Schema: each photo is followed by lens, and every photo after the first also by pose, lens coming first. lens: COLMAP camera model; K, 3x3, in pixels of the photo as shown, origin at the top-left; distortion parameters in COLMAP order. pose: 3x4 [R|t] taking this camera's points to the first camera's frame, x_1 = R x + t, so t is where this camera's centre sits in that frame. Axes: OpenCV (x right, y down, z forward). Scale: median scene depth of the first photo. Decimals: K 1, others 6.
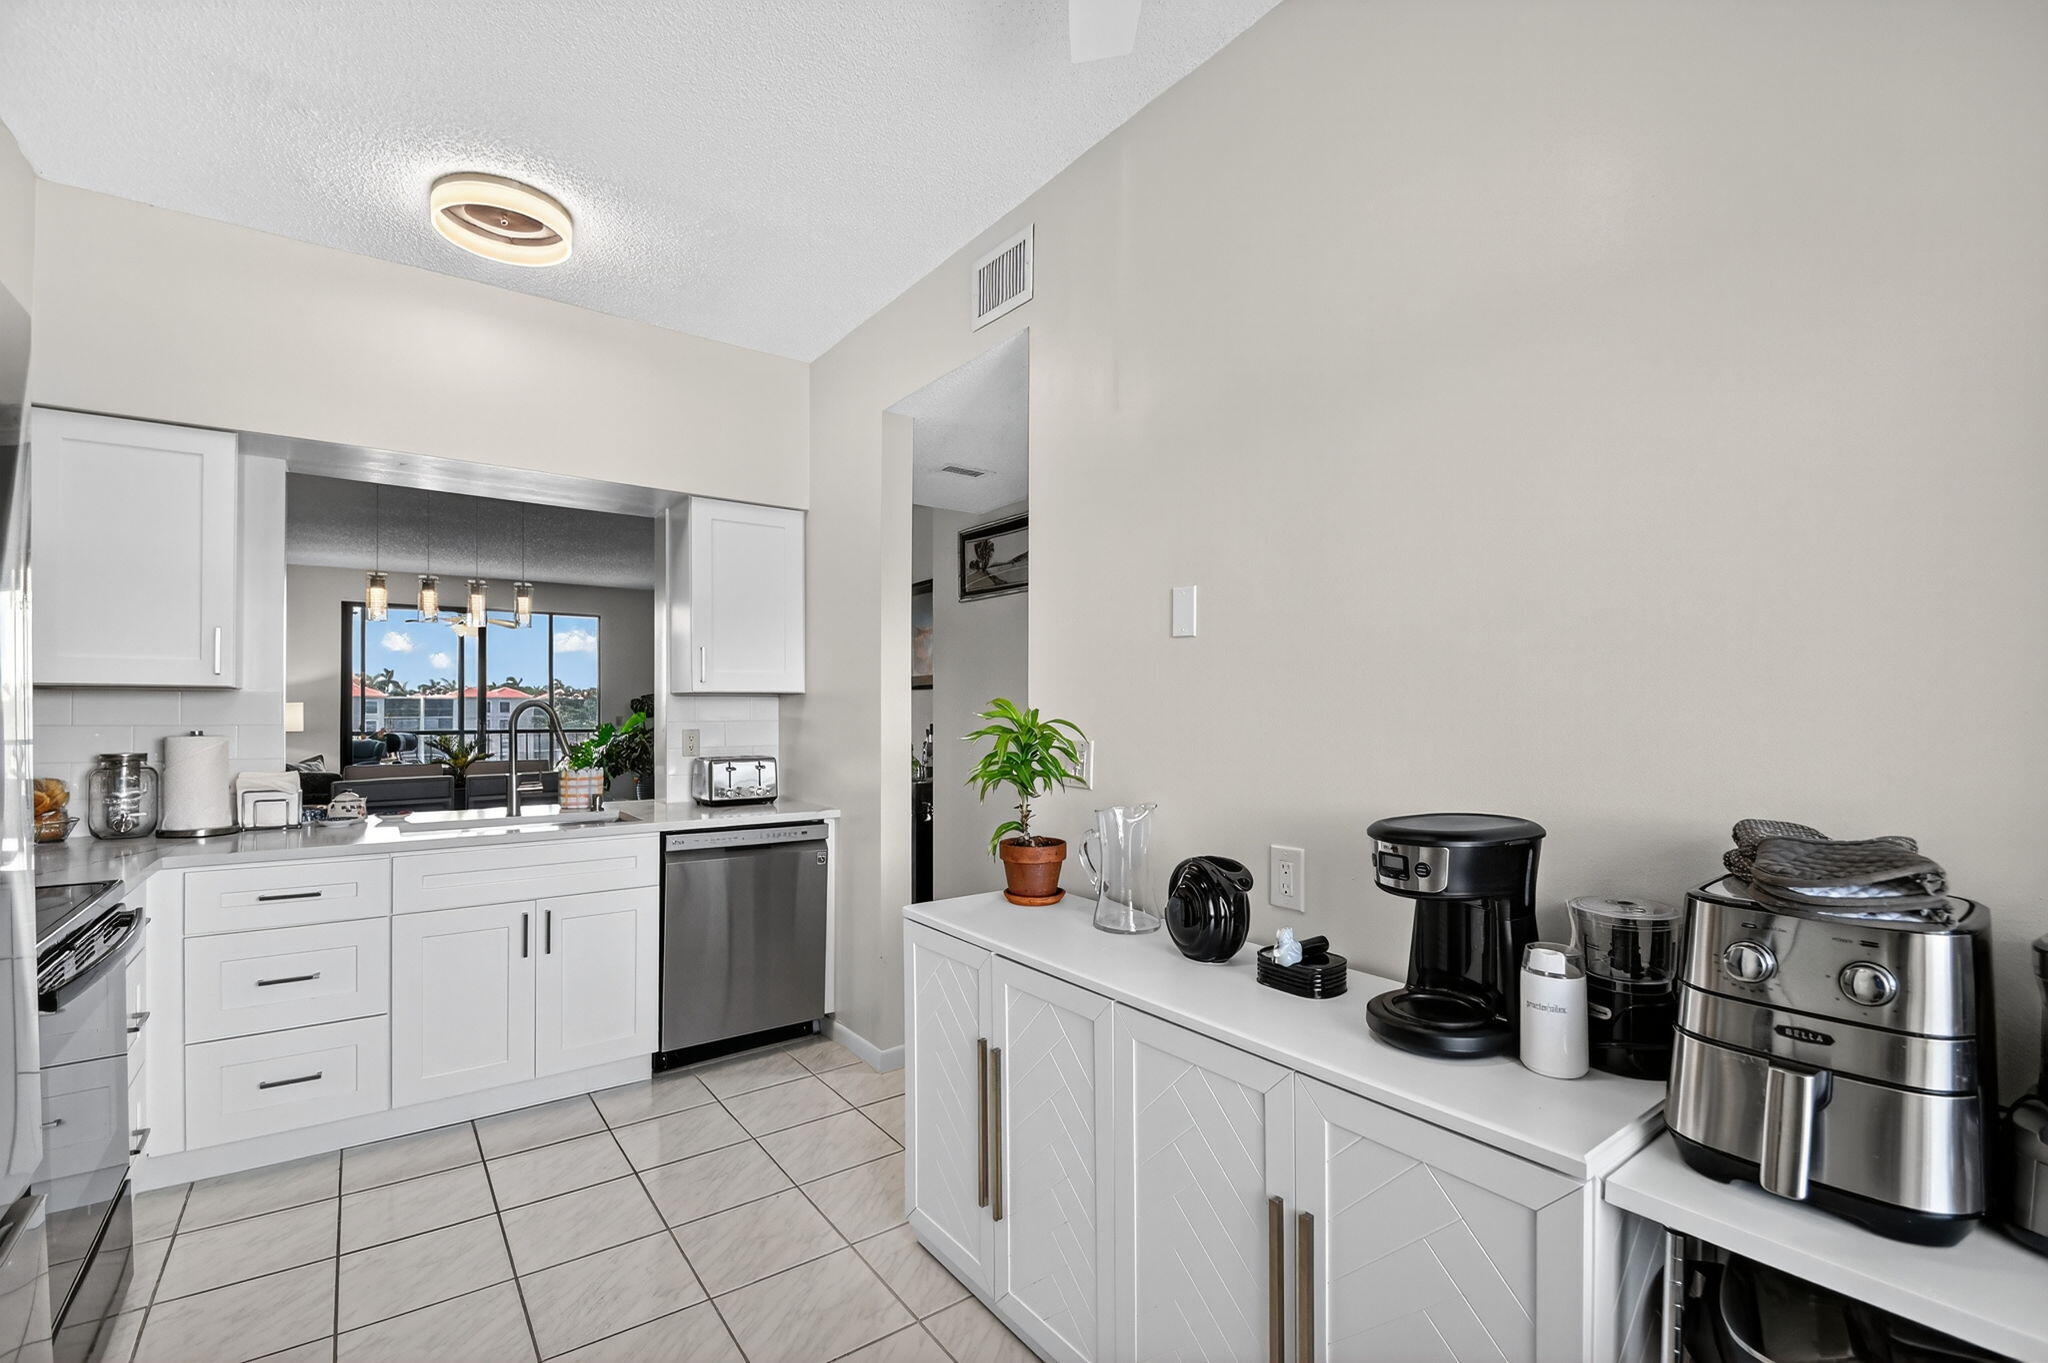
lens RADIAL K [[896.1, 0, 1021.5], [0, 896.1, 690.2], [0, 0, 1]] dist [-0.004169, -0.005081]
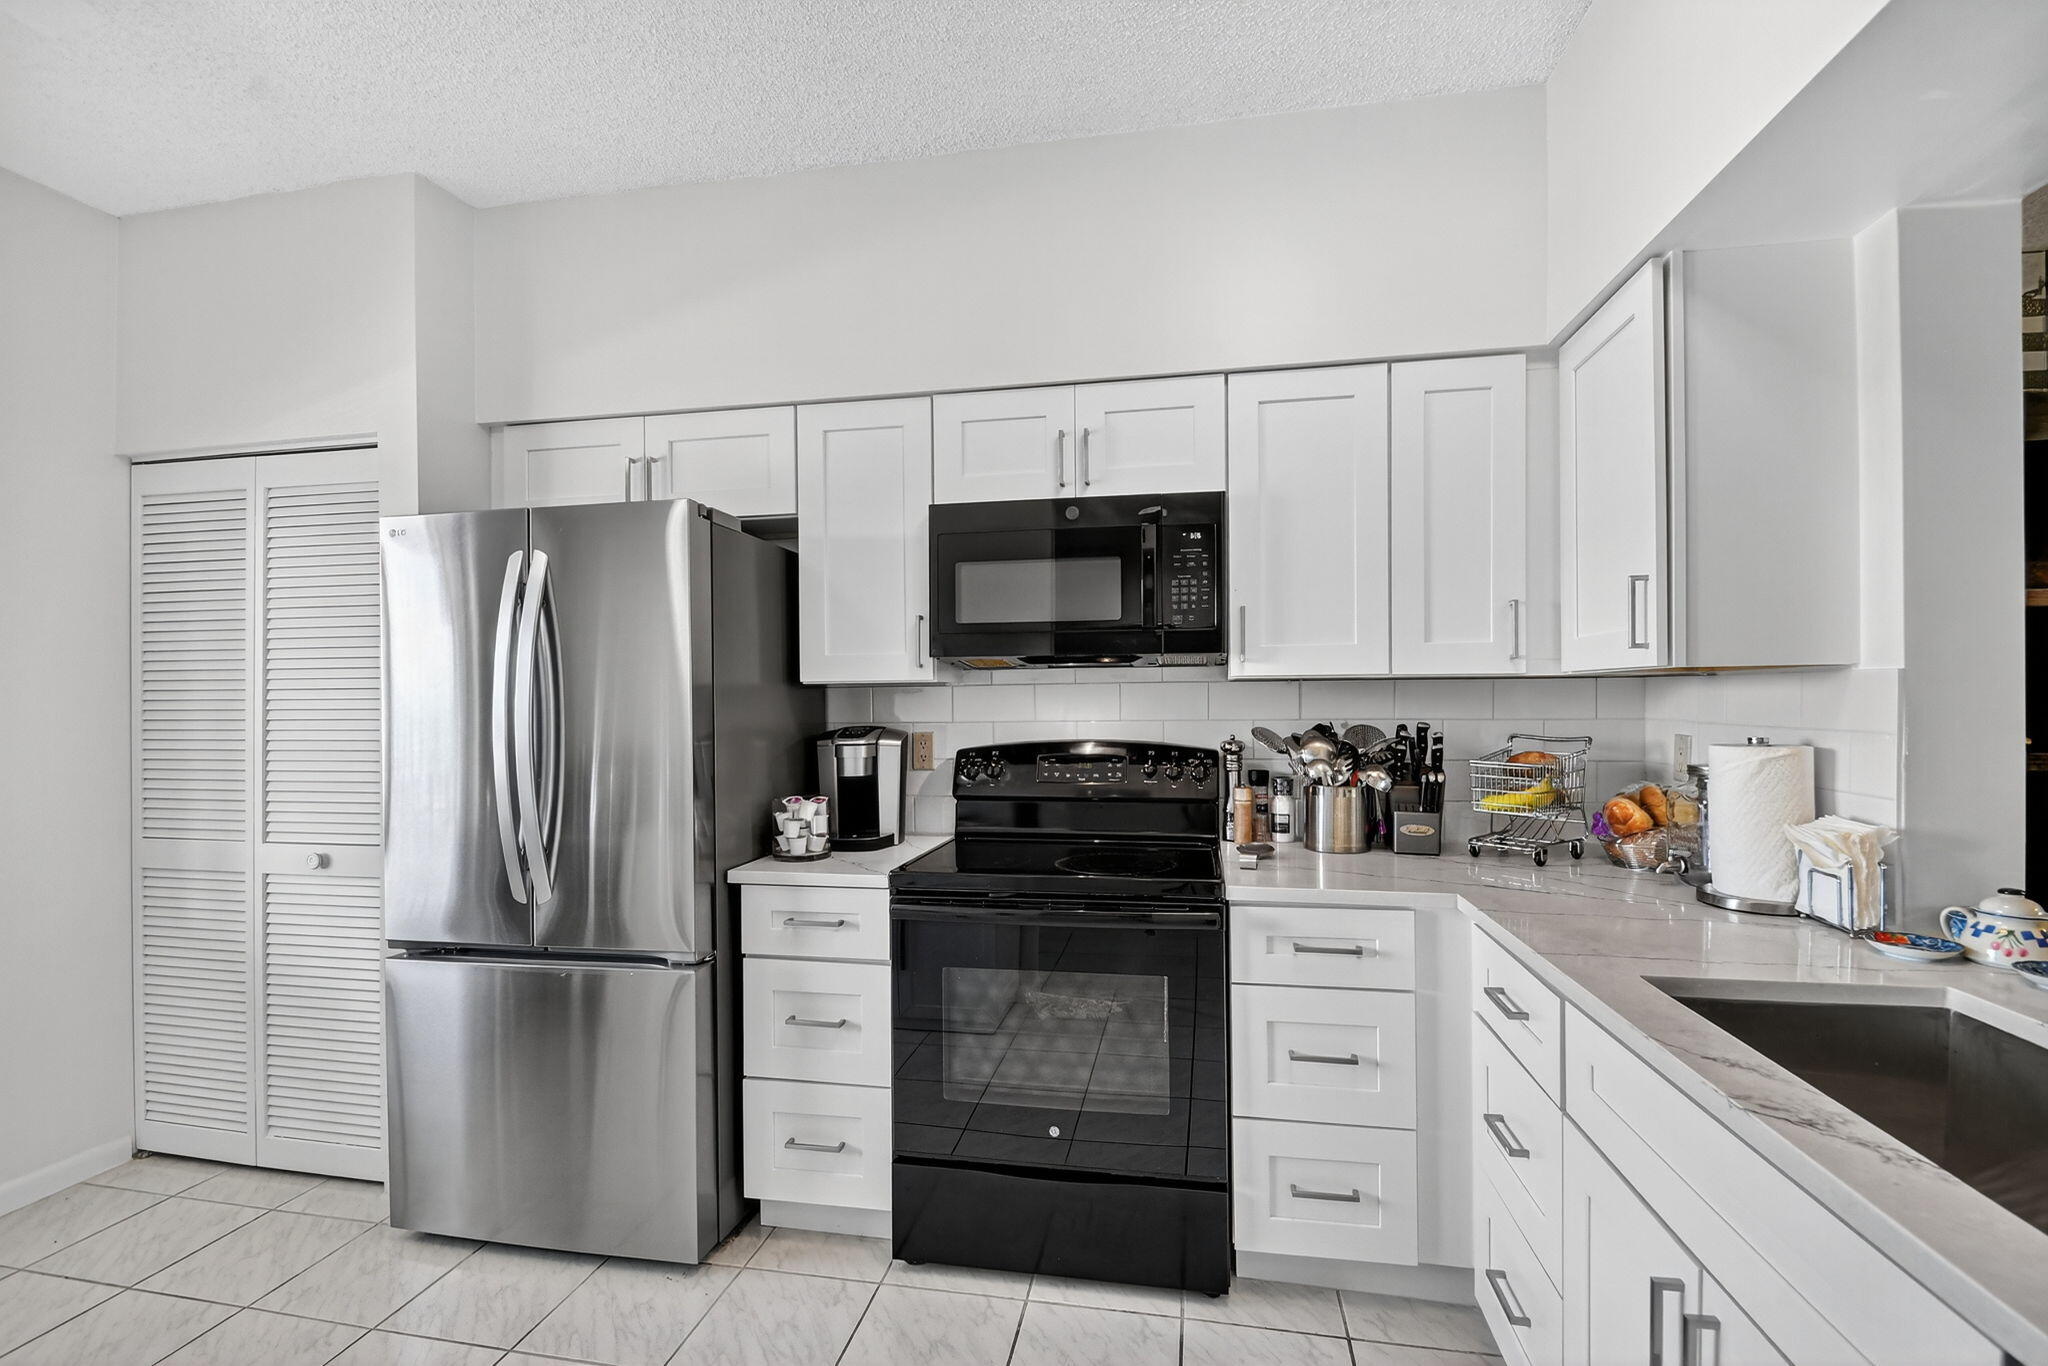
lens RADIAL K [[896.1, 0, 1029.4], [0, 896.1, 689.6], [0, 0, 1]] dist [-0.004169, -0.005081]
pose [[-0.738342, -0.001553, -0.674425, -0.112510], [0.021991, 0.999410, -0.026377, 0.014363], [0.674068, -0.034306, -0.737873, 0.897524]]
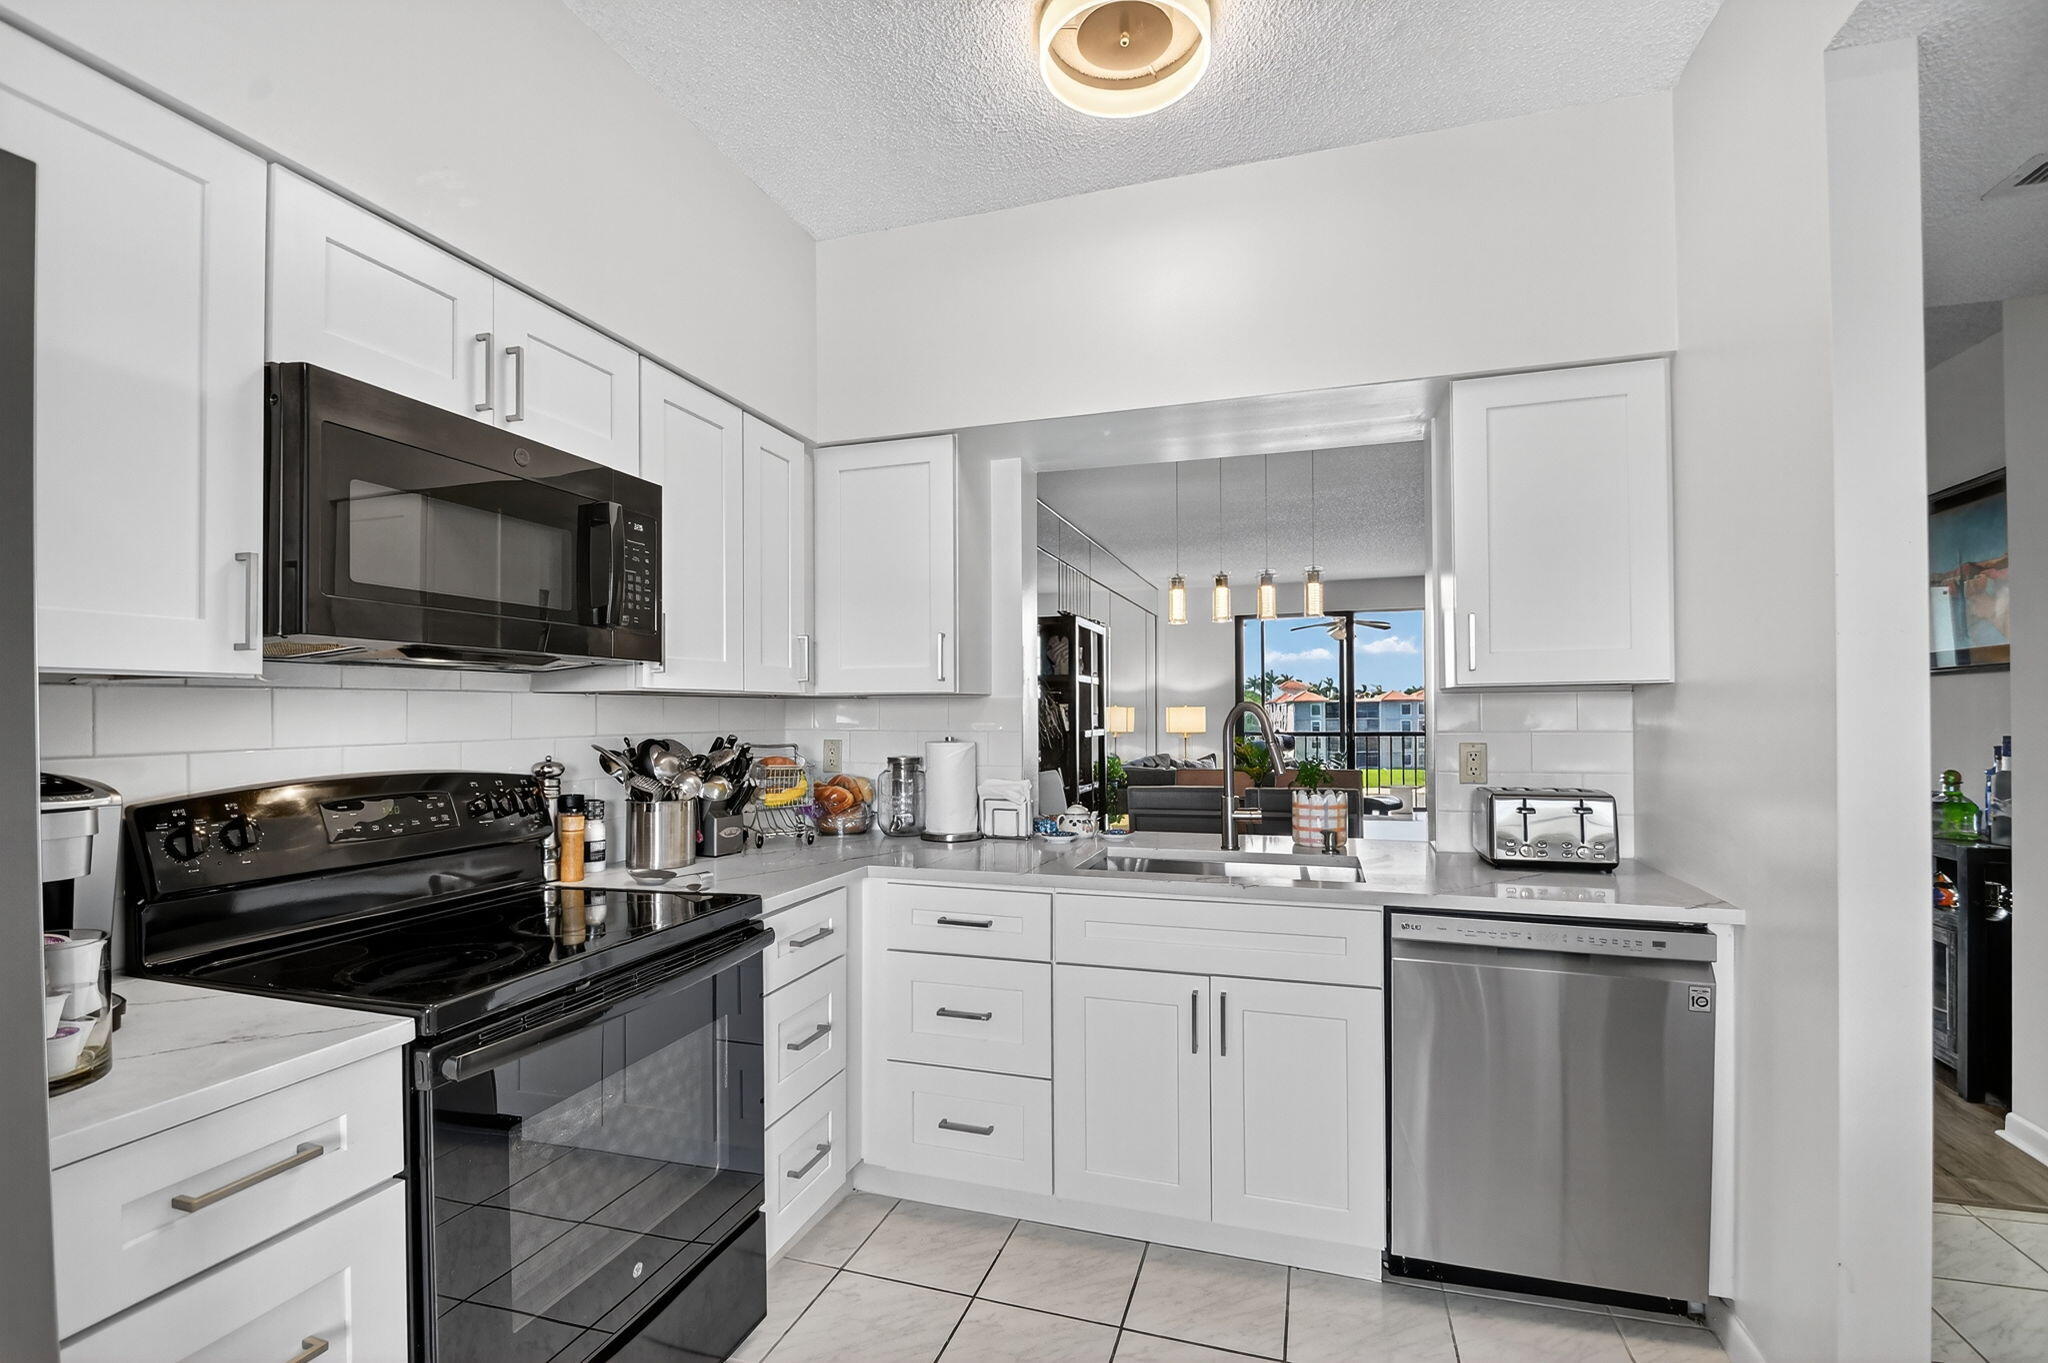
lens RADIAL K [[896.1, 0, 1023.1], [0, 896.1, 708.4], [0, 0, 1]] dist [-0.004169, -0.005081]
pose [[0.589248, -0.008673, -0.807905, -0.034354], [0.024095, 0.999686, 0.006842, 0.006298], [0.807593, -0.023498, 0.589273, 0.370137]]
